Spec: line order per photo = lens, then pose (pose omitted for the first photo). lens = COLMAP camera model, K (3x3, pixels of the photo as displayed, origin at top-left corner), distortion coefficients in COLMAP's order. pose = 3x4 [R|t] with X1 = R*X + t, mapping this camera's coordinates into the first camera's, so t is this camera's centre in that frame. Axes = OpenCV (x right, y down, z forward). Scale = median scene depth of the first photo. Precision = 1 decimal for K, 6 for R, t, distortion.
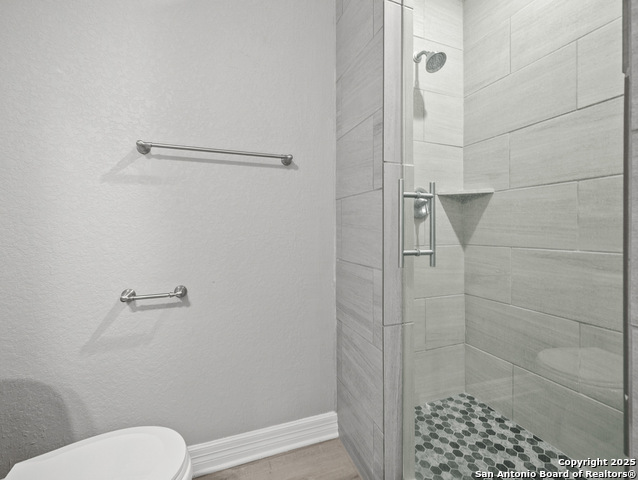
lens RADIAL K [[284.9, 0, 319.4], [0, 284.9, 230.8], [0, 0, 1]] dist [-0.007838, 0.000023]
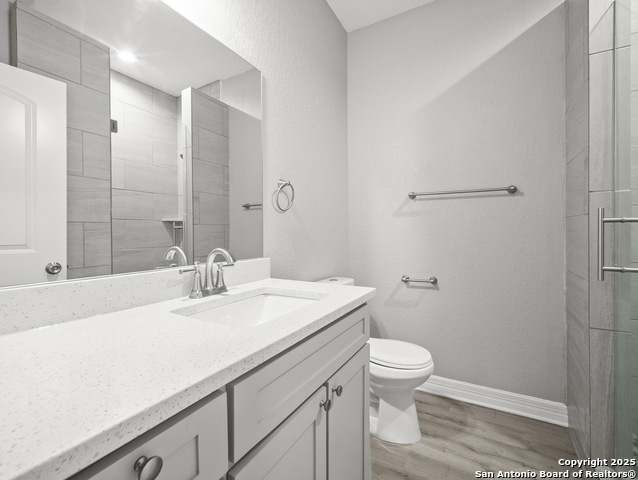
lens RADIAL K [[293.3, 0, 312.7], [0, 293.3, 230.7], [0, 0, 1]] dist [-0.004816, 0.000285]
pose [[0.625392, -0.007726, -0.780272, 0.407240], [0.008364, 0.999960, -0.003197, -0.074900], [0.780266, -0.004527, 0.625432, -0.613104]]
